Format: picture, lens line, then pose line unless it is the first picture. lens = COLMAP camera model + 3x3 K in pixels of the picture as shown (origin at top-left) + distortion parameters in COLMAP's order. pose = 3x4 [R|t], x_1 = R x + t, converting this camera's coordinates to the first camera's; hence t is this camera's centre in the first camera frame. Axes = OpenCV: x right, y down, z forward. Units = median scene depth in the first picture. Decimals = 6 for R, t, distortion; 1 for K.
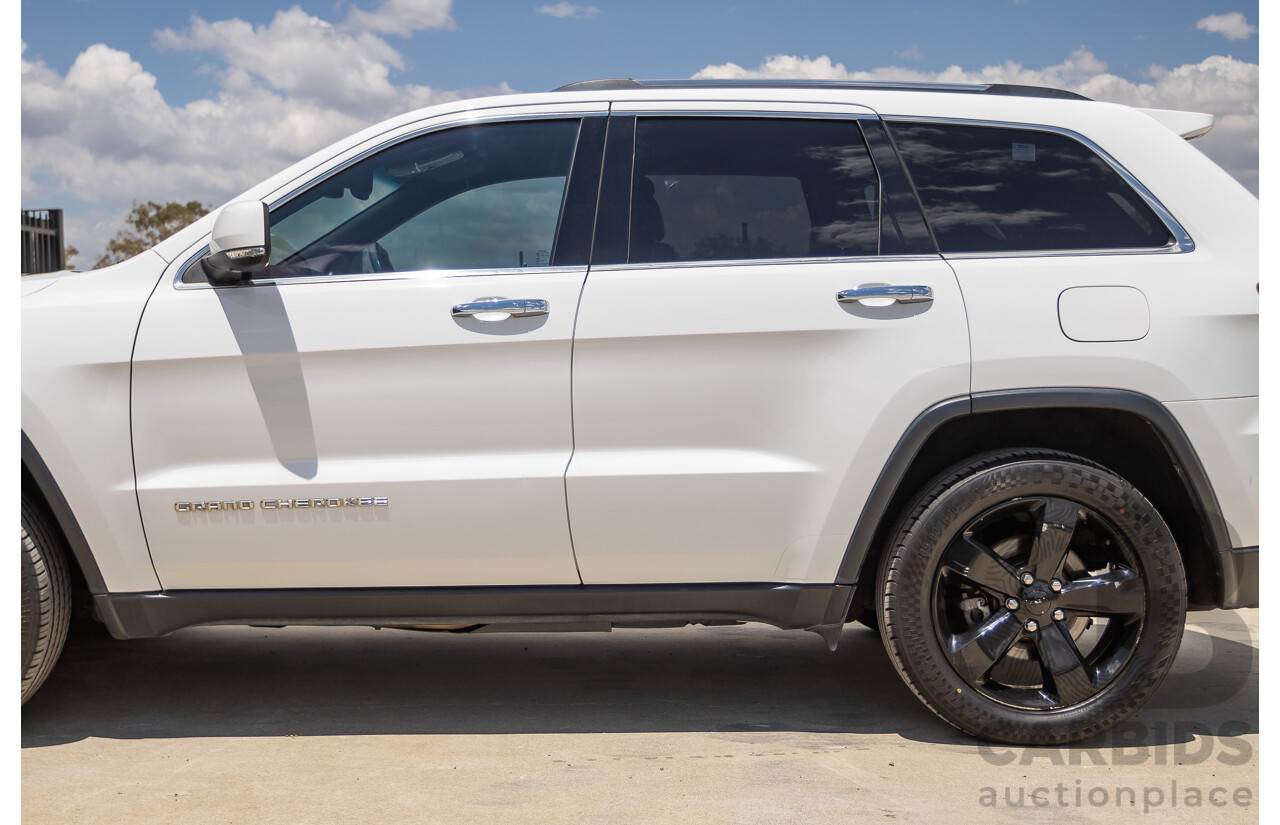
lens RADIAL K [[1732.7, 0, 633.4], [0, 1732.7, 418.1], [0, 0, 1]] dist [0.002950, 0.000000]
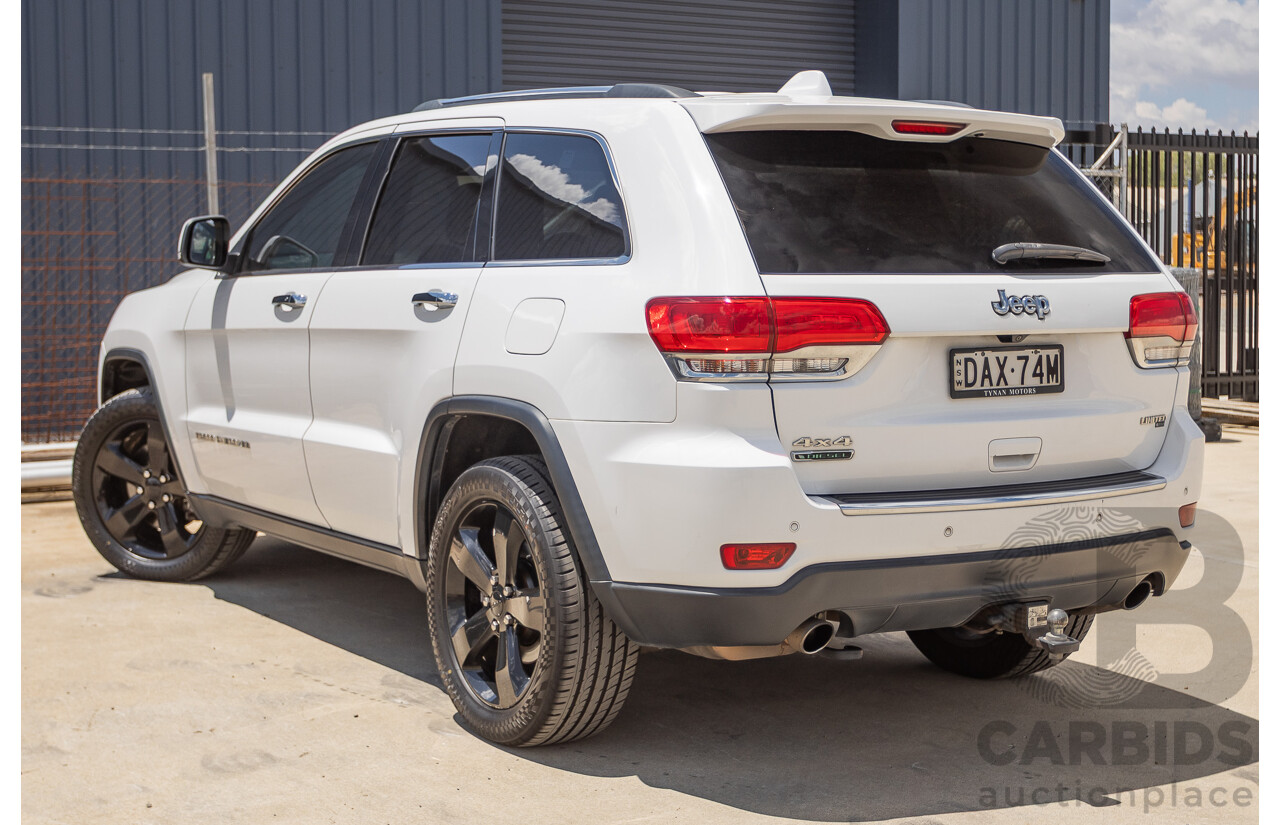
lens RADIAL K [[2054.5, 0, 639.6], [0, 2054.5, 416.0], [0, 0, 1]] dist [-0.002585, 0.000000]
pose [[0.535557, 0.081628, -0.840545, 1.300094], [-0.057361, 0.996535, 0.060229, -0.083343], [0.842549, 0.015958, 0.538383, 0.412712]]
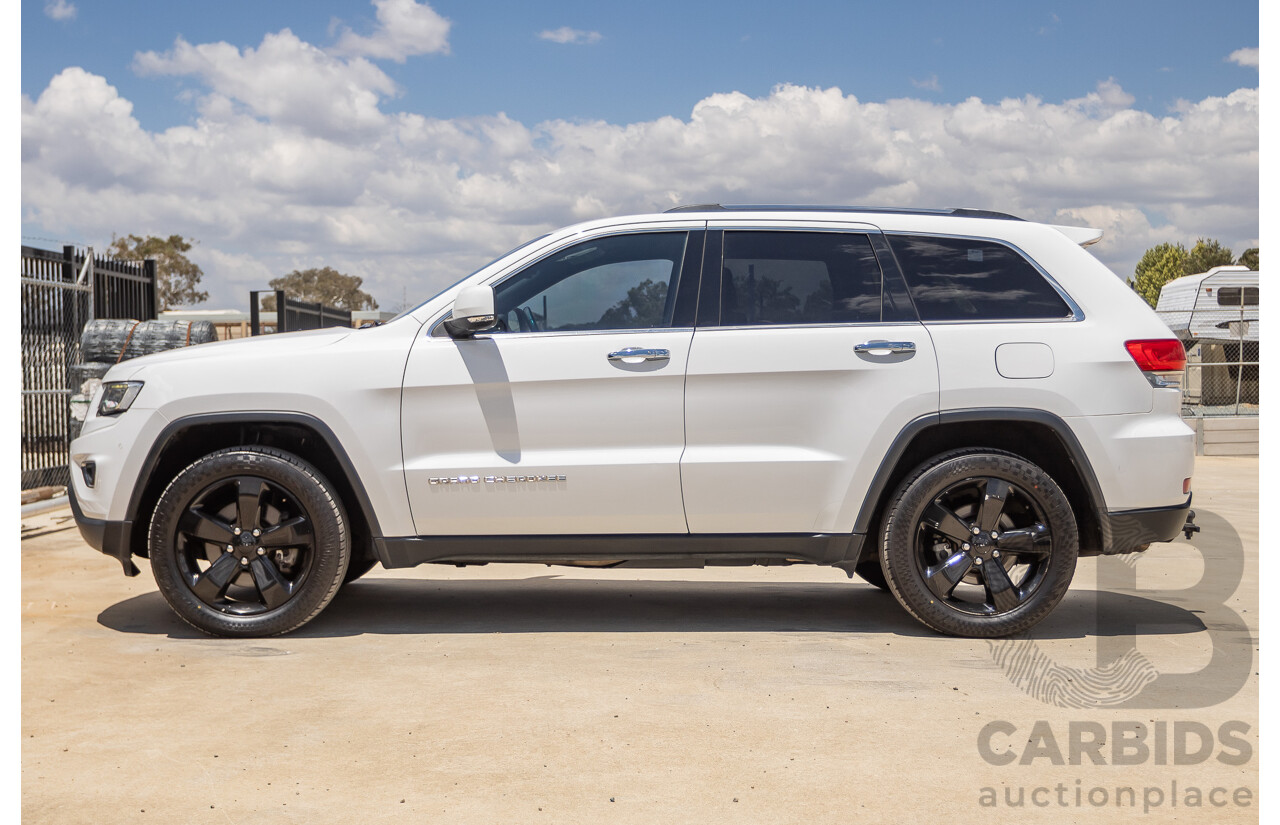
lens RADIAL K [[1881.7, 0, 661.5], [0, 1881.7, 435.5], [0, 0, 1]] dist [0.010439, 0.000000]
pose [[0.999817, 0.005888, 0.018223, -0.086213], [-0.005574, 0.999836, -0.017212, 0.038035], [-0.018321, 0.017107, 0.999686, -0.686121]]
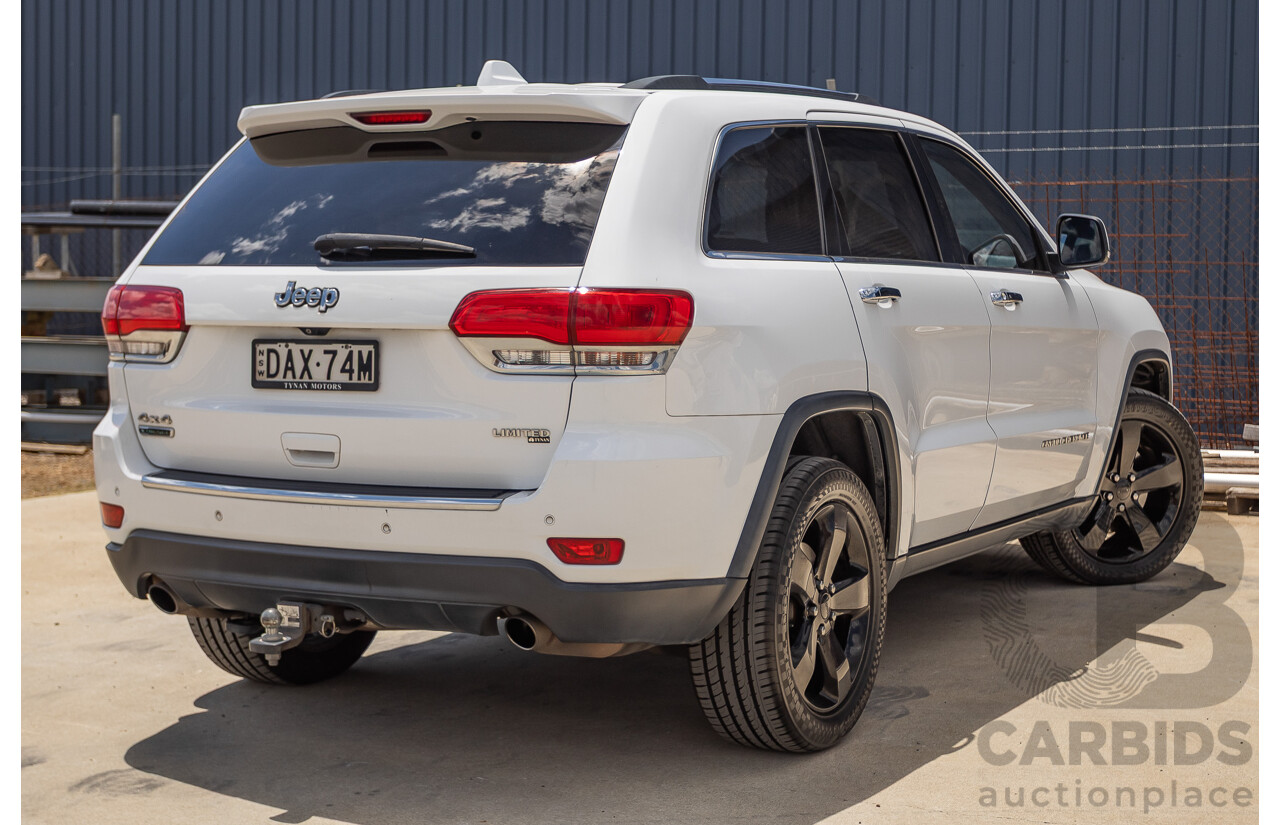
lens RADIAL K [[2207.4, 0, 634.1], [0, 2207.4, 411.2], [0, 0, 1]] dist [-0.018117, 0.000000]
pose [[-0.504733, 0.071478, -0.860311, 1.394118], [-0.042551, 0.993295, 0.107491, -0.162777], [0.862226, 0.090861, -0.498308, 1.956315]]
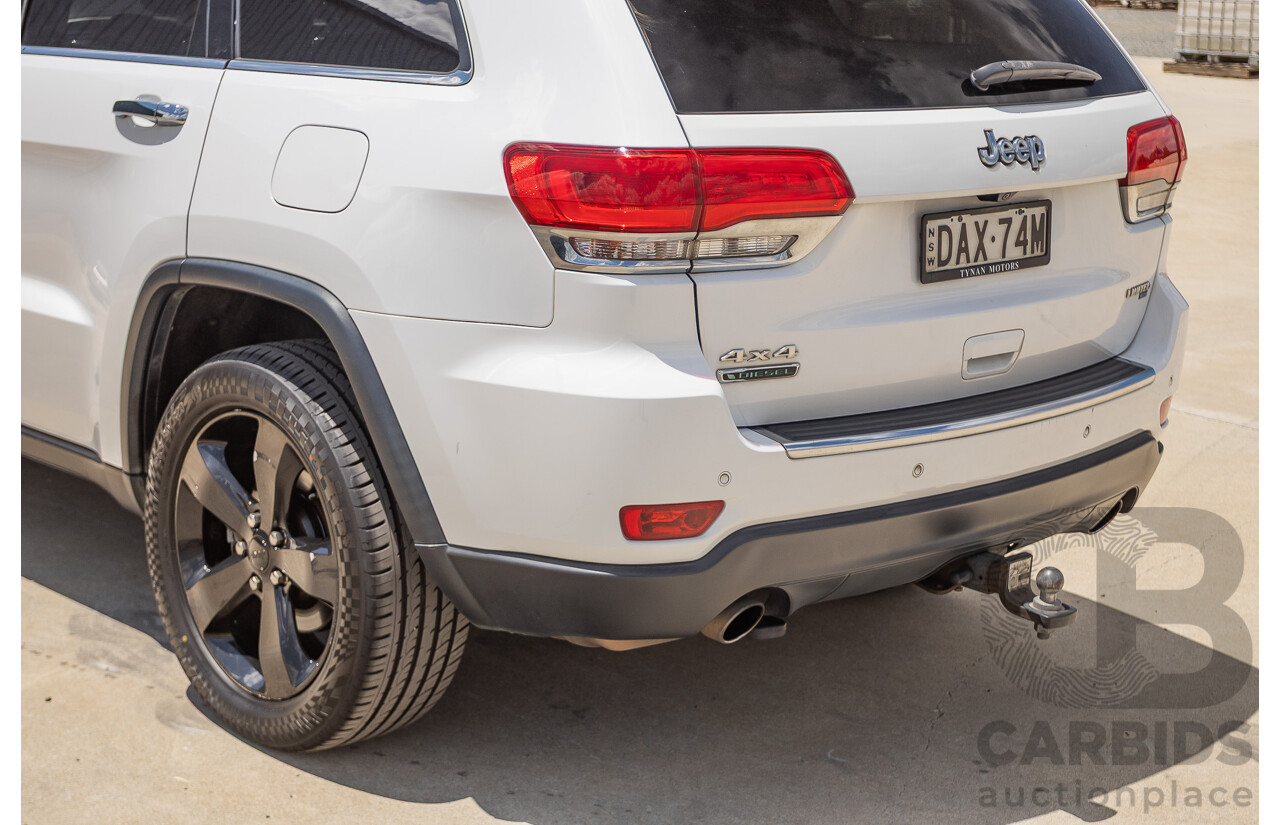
lens RADIAL K [[2207.4, 0, 646.0], [0, 2207.4, 411.4], [0, 0, 1]] dist [-0.018117, 0.000000]
pose [[0.686369, 0.187449, -0.702681, 0.989943], [-0.078990, 0.979711, 0.184194, -0.136820], [0.722951, -0.070921, 0.687250, 0.484175]]
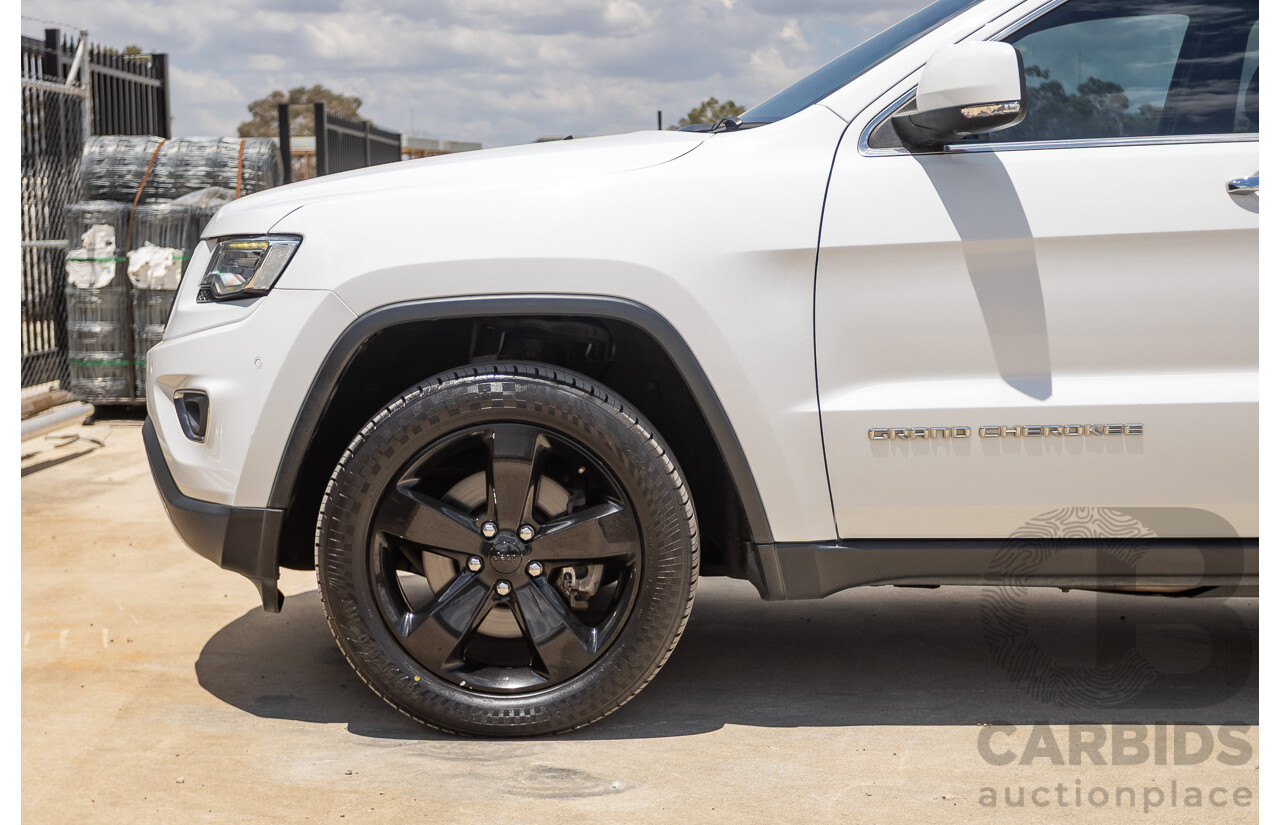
lens RADIAL K [[2207.4, 0, 641.7], [0, 2207.4, 411.1], [0, 0, 1]] dist [-0.018117, 0.000000]
pose [[0.999973, 0.007178, -0.001848, -0.363276], [-0.007101, 0.999227, 0.038669, 0.002889], [0.002124, -0.038654, 0.999250, 0.001074]]
